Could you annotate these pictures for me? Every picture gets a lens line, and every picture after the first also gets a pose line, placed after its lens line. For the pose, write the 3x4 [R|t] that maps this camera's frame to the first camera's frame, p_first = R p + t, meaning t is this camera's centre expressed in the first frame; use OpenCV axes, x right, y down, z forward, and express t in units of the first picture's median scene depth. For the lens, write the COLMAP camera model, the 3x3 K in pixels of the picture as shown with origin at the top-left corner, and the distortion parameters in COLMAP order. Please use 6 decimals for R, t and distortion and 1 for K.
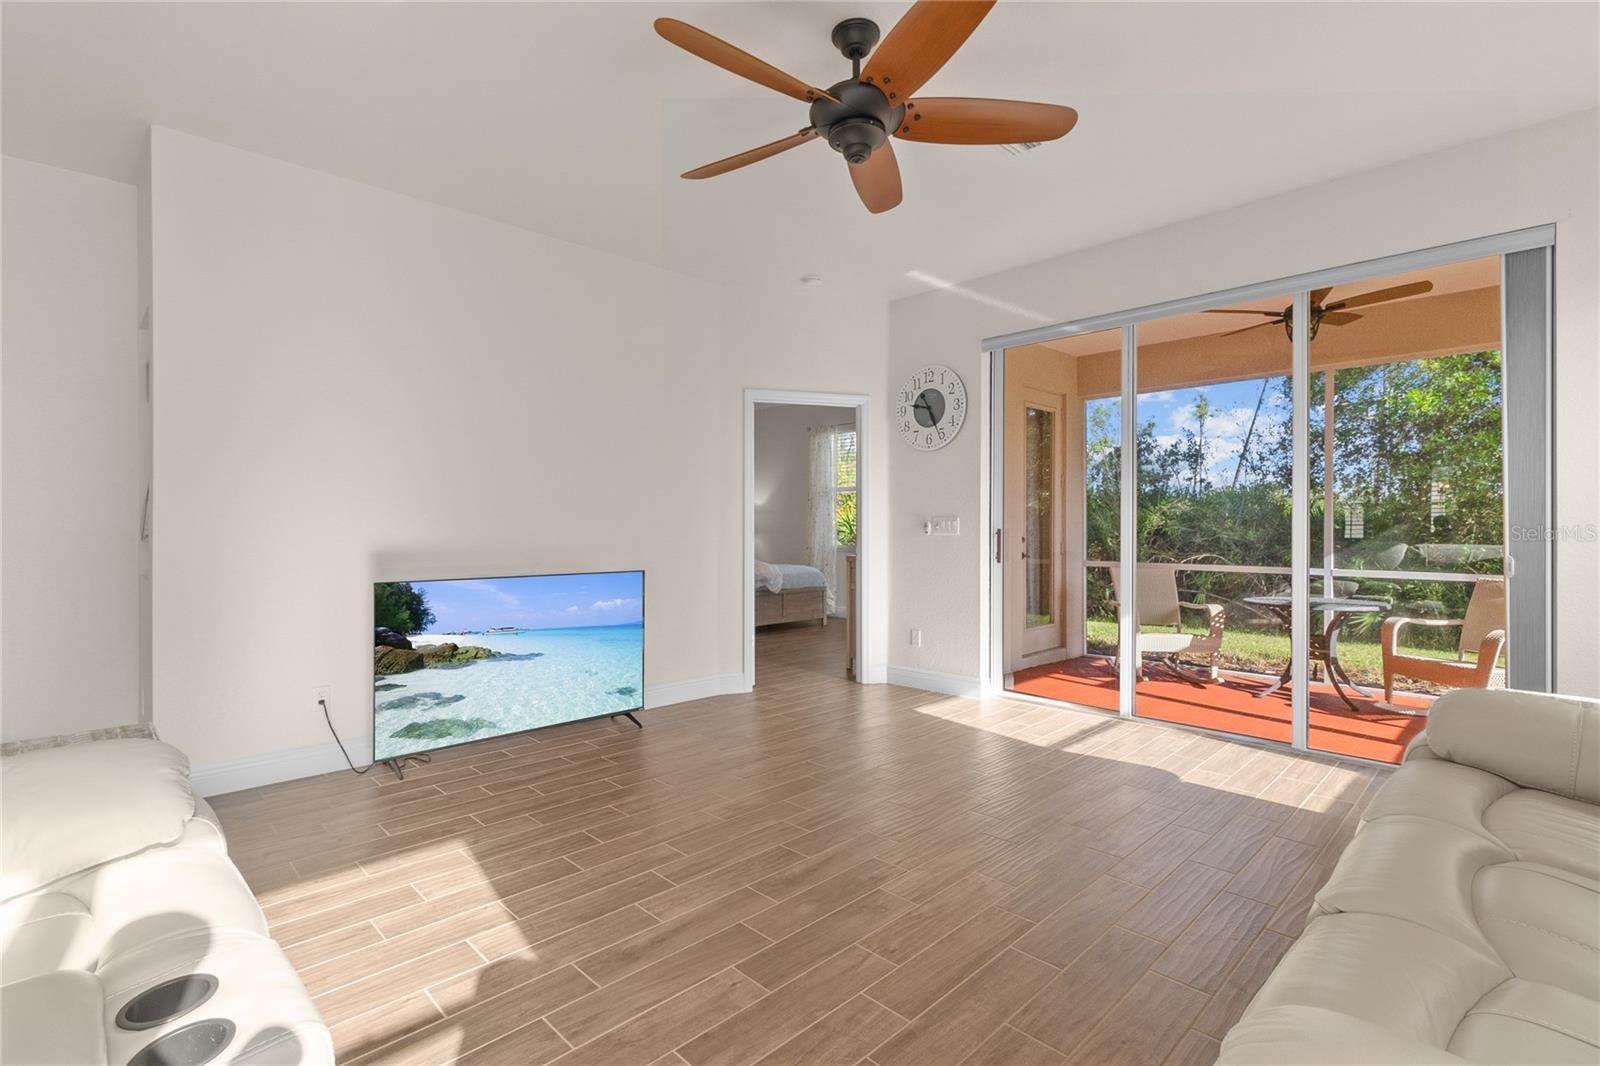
lens RADIAL K [[745.6, 0, 800.0], [0, 745.6, 533.0], [0, 0, 1]] dist [0.000367, 0.000013]
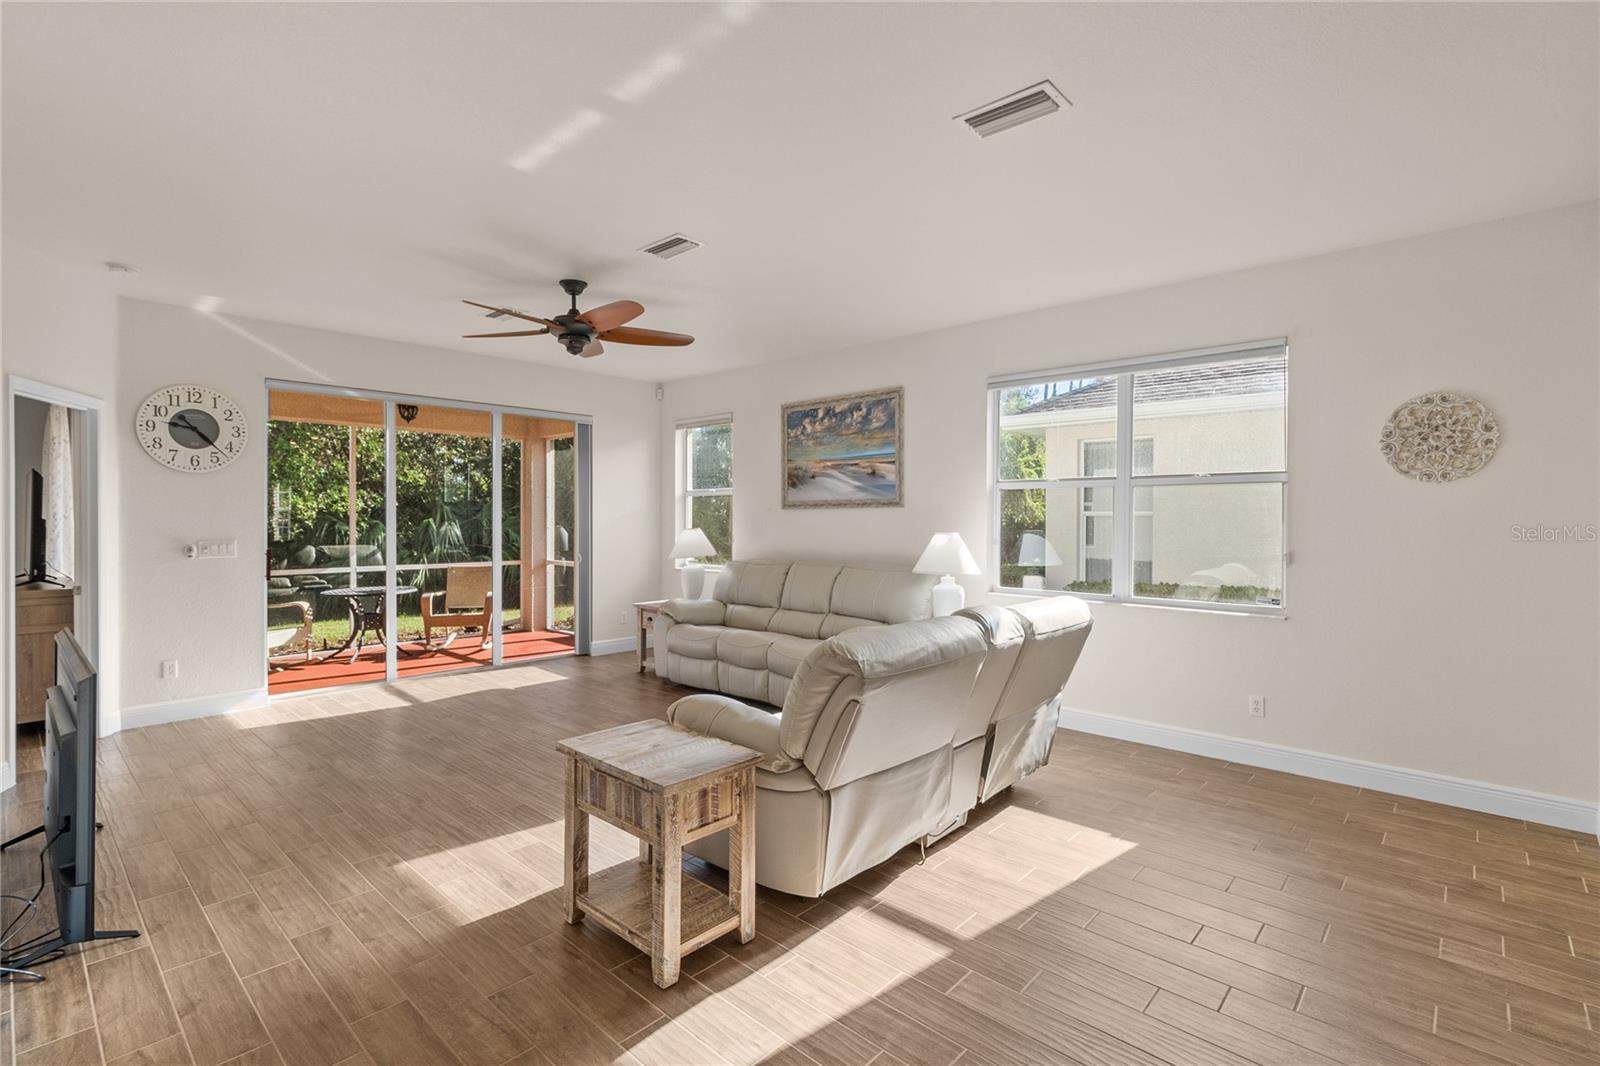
lens RADIAL K [[742.7, 0, 802.8], [0, 742.7, 521.2], [0, 0, 1]] dist [0.001036, 0.000411]
pose [[-0.056167, -0.005800, 0.998405, -0.744032], [0.007955, 0.999949, 0.006256, -0.041332], [-0.998390, 0.008294, -0.056118, 0.231616]]
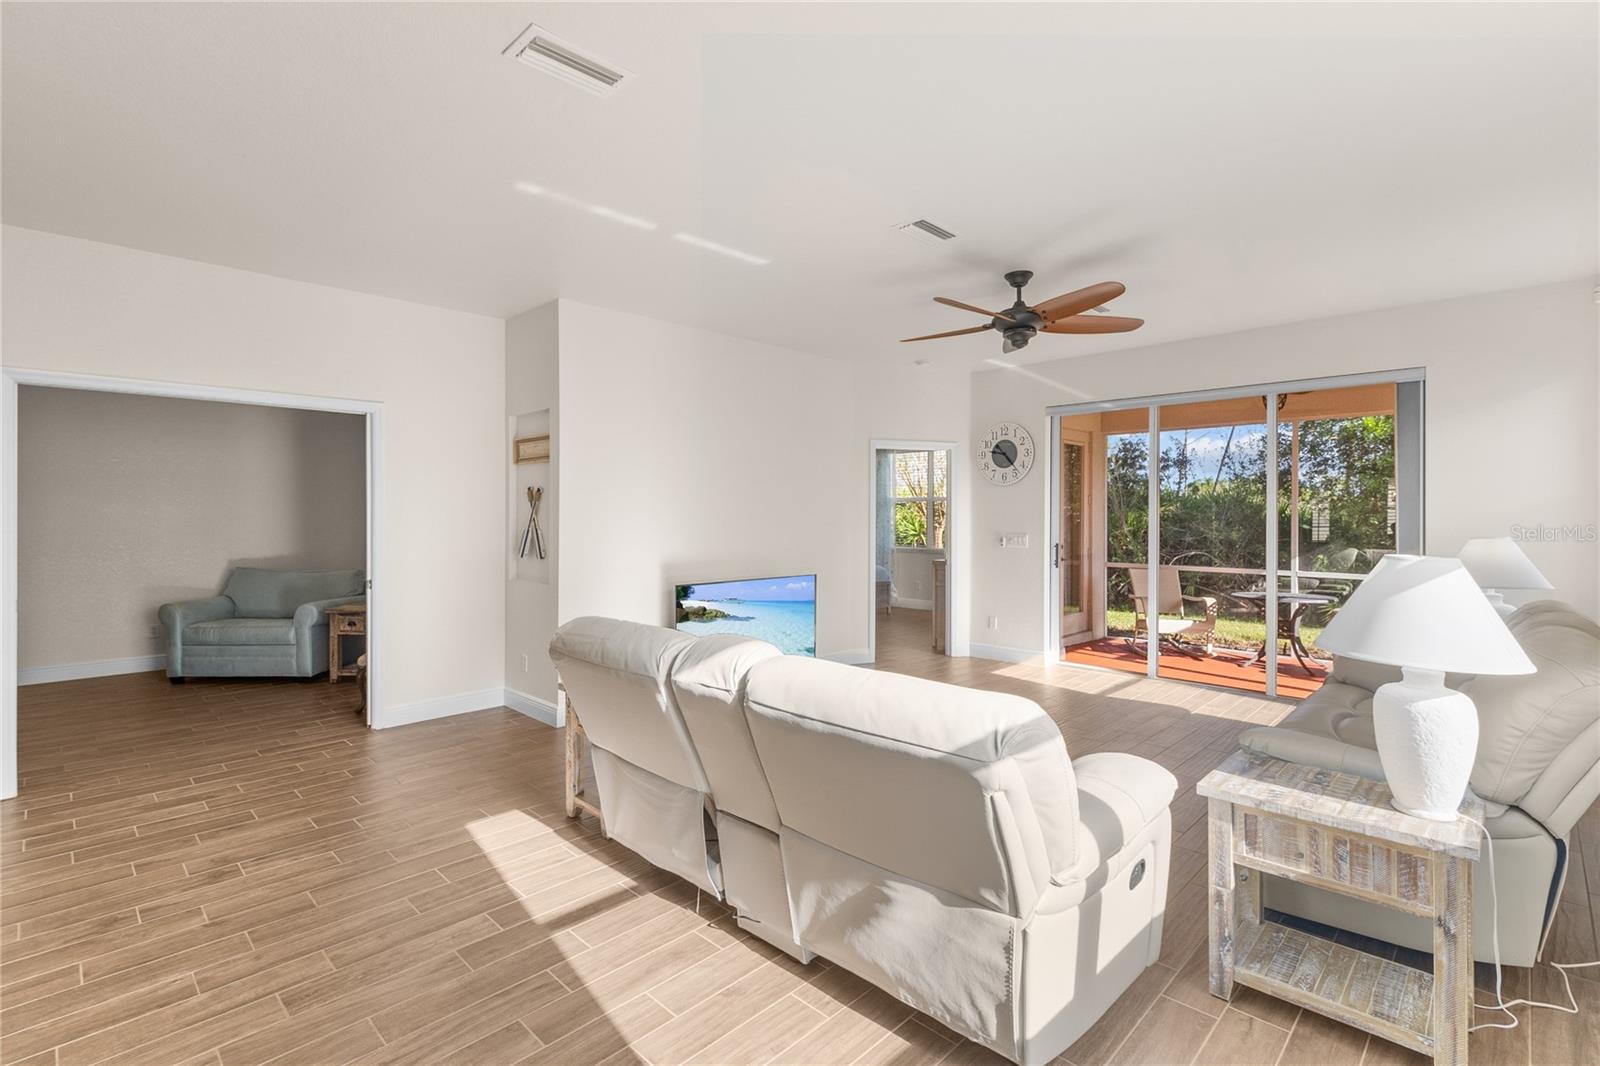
lens RADIAL K [[742.7, 0, 802.8], [0, 742.7, 521.2], [0, 0, 1]] dist [0.001036, 0.000411]
pose [[0.999761, 0.003062, 0.021660, -0.198375], [-0.003053, 0.999995, -0.000446, -0.037934], [-0.021661, 0.000380, 0.999765, -0.309200]]
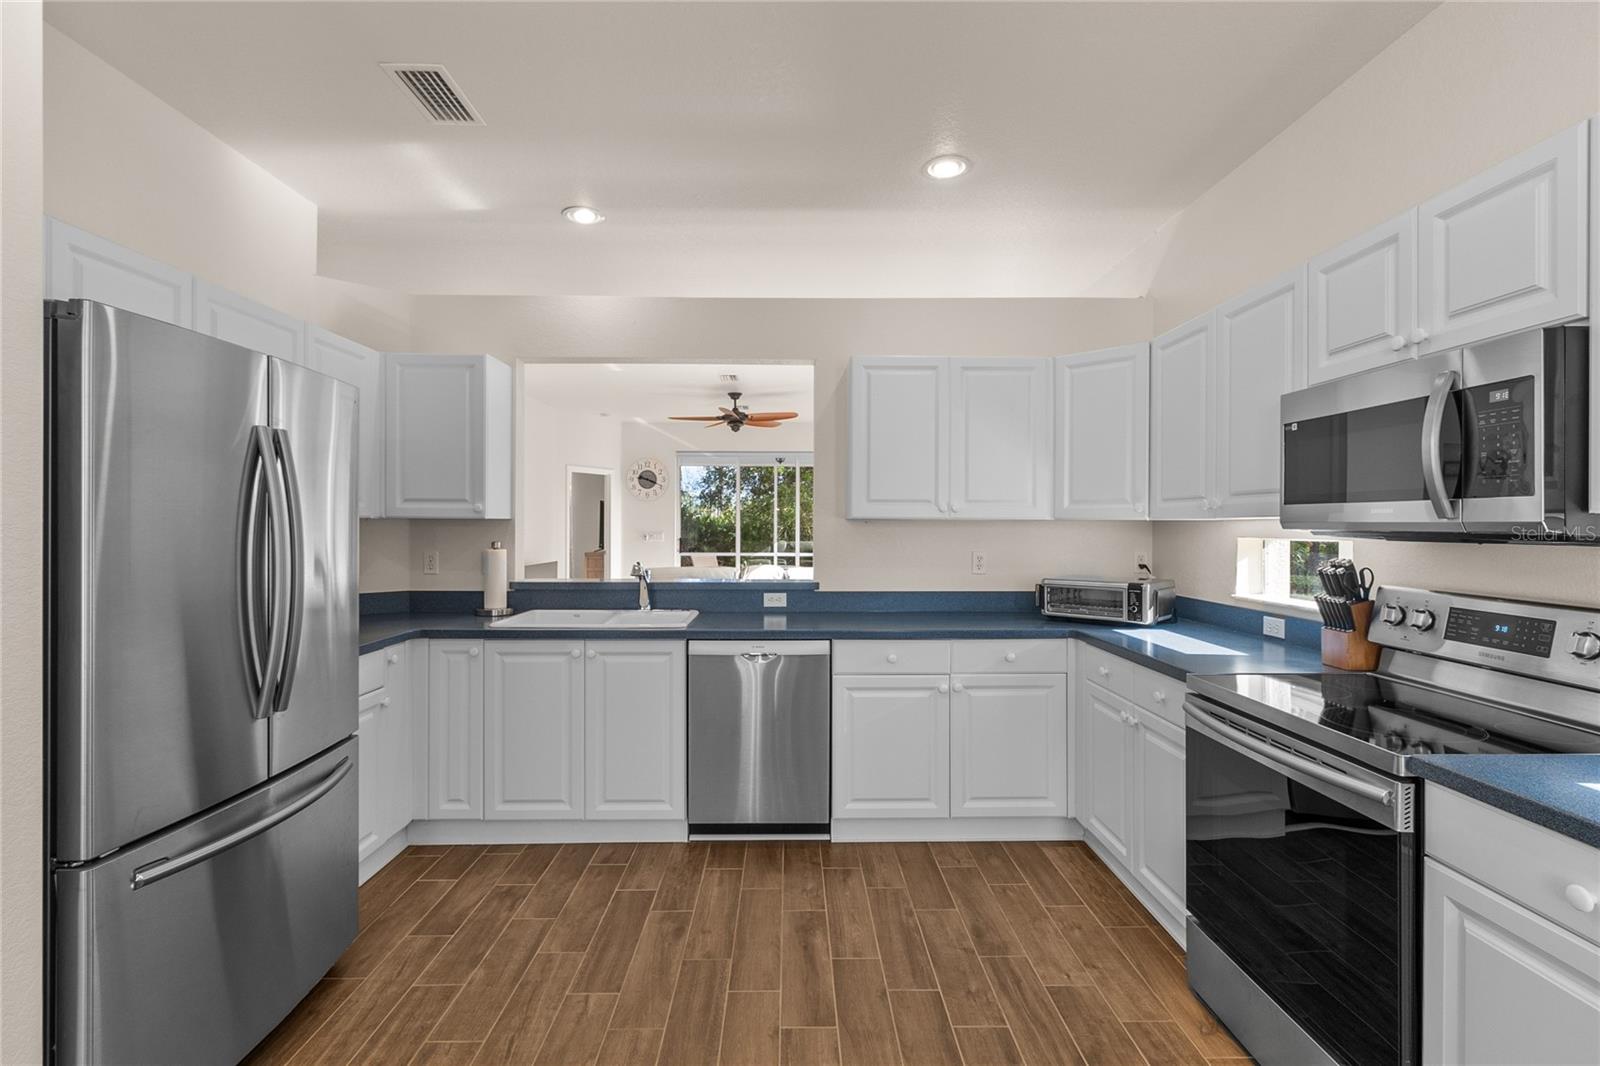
lens RADIAL K [[742.7, 0, 802.8], [0, 742.7, 521.2], [0, 0, 1]] dist [0.001036, 0.000411]
pose [[0.684754, -0.000349, 0.728774, -0.913283], [0.009635, 0.999917, -0.008574, -0.026483], [-0.728711, 0.012893, 0.684700, -0.639734]]
